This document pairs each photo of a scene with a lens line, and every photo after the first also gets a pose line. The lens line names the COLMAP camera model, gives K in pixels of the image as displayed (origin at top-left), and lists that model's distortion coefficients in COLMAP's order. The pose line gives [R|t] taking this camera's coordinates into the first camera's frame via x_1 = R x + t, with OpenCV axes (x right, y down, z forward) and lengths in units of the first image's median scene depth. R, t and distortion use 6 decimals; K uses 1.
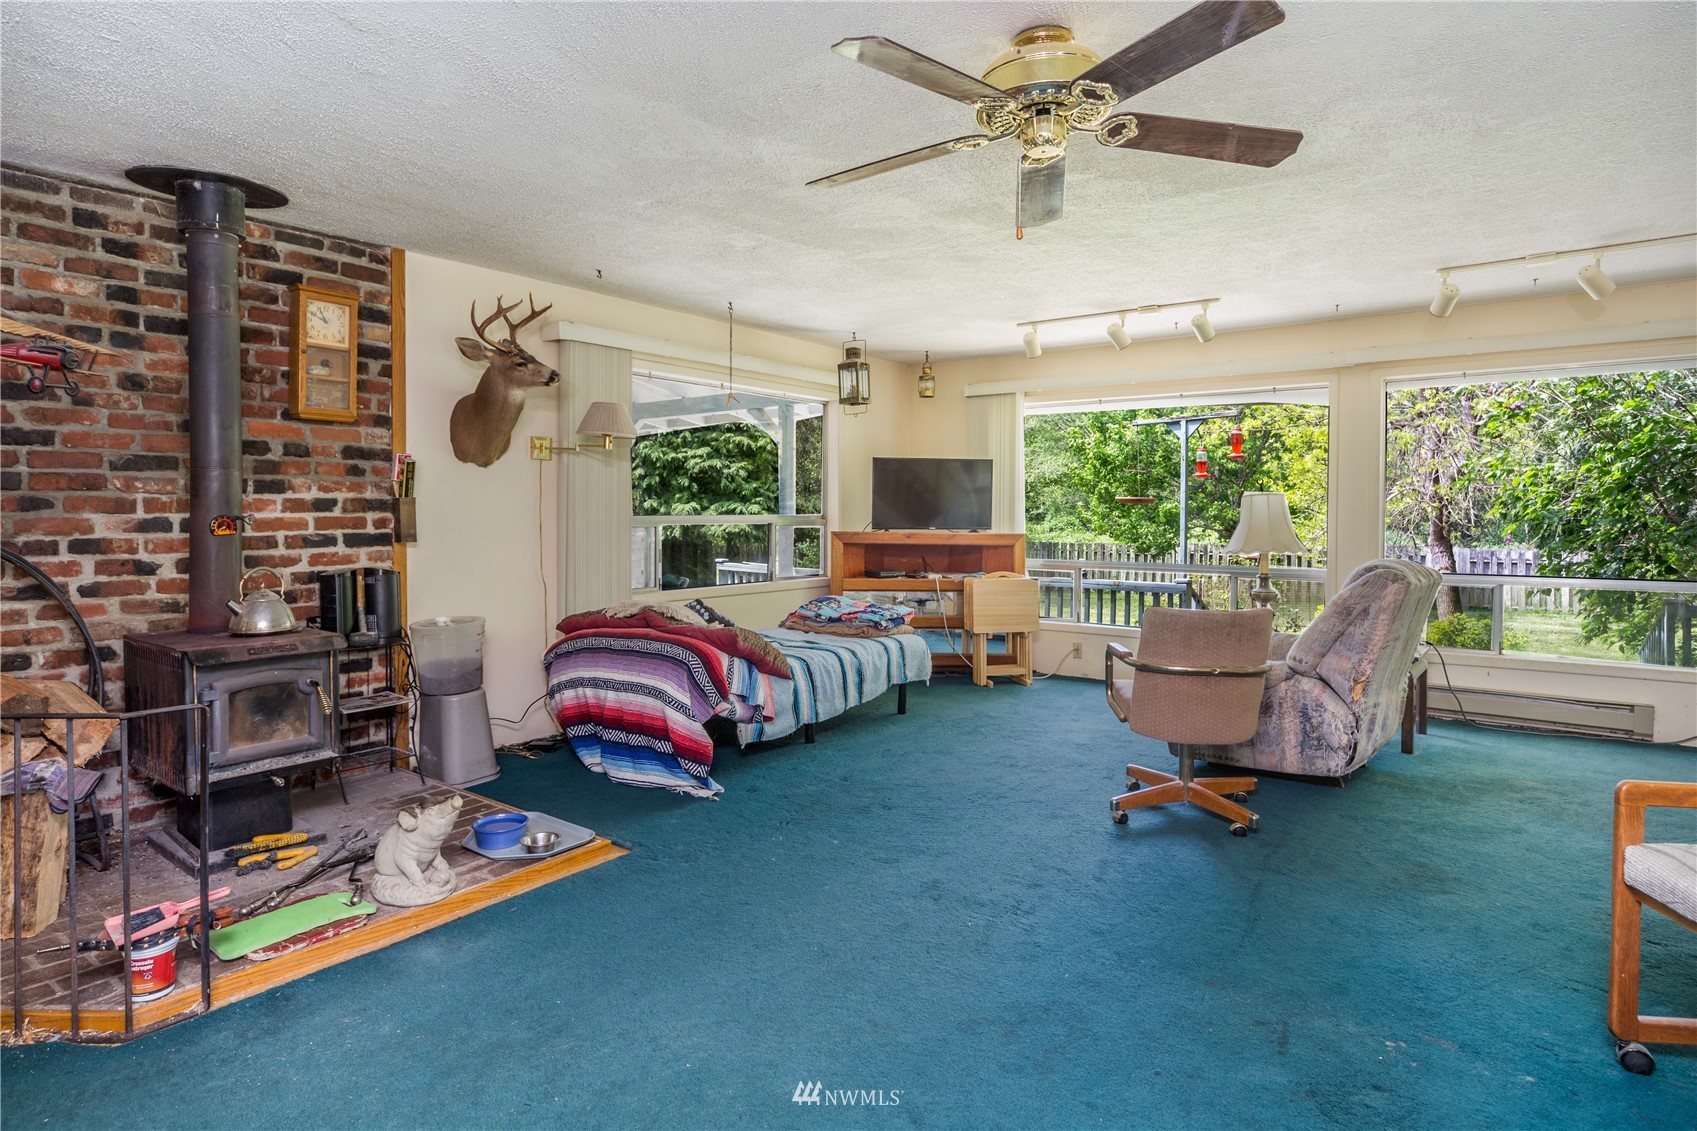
lens RADIAL K [[946.7, 0, 841.0], [0, 946.7, 535.3], [0, 0, 1]] dist [-0.002794, 0.000391]
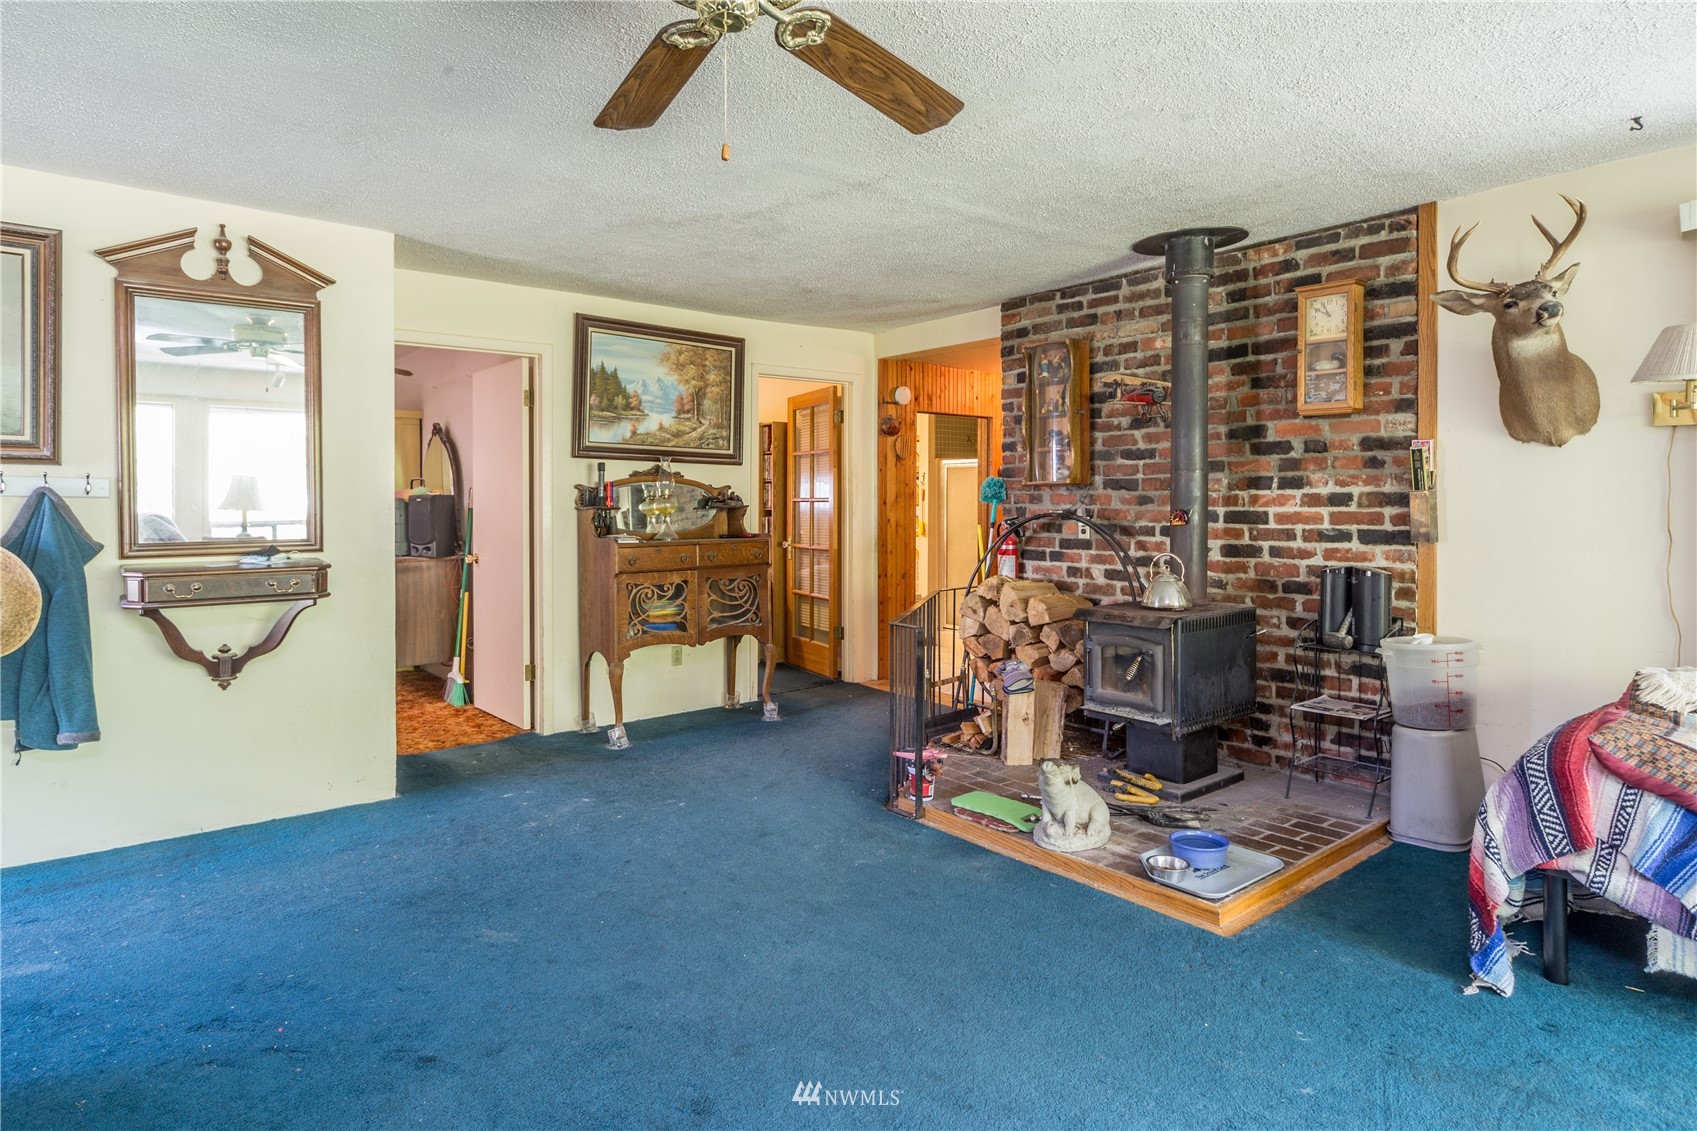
lens RADIAL K [[946.7, 0, 851.5], [0, 946.7, 504.5], [0, 0, 1]] dist [-0.002794, 0.000391]
pose [[-0.246121, 0.005120, -0.969225, 0.540776], [-0.022330, 0.999691, 0.010951, -0.026773], [0.968982, 0.024339, -0.245931, 0.762116]]
